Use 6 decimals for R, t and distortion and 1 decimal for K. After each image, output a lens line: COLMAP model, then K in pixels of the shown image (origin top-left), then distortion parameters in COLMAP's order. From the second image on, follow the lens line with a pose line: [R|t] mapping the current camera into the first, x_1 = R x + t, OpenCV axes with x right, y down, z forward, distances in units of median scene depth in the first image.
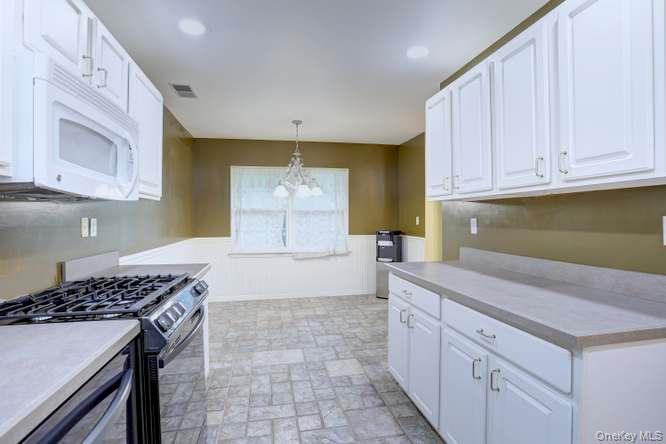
lens RADIAL K [[324.4, 0, 329.9], [0, 324.4, 221.2], [0, 0, 1]] dist [-0.041726, 0.009622]
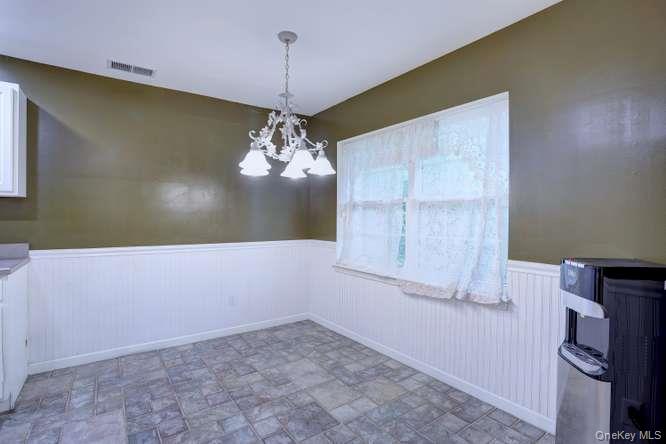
lens RADIAL K [[324.4, 0, 334.2], [0, 324.4, 219.3], [0, 0, 1]] dist [-0.041726, 0.009622]
pose [[0.426444, 0.016987, -0.904355, 0.419052], [-0.018494, 0.999778, 0.010059, -0.009437], [0.904325, 0.012435, 0.426663, 0.840223]]
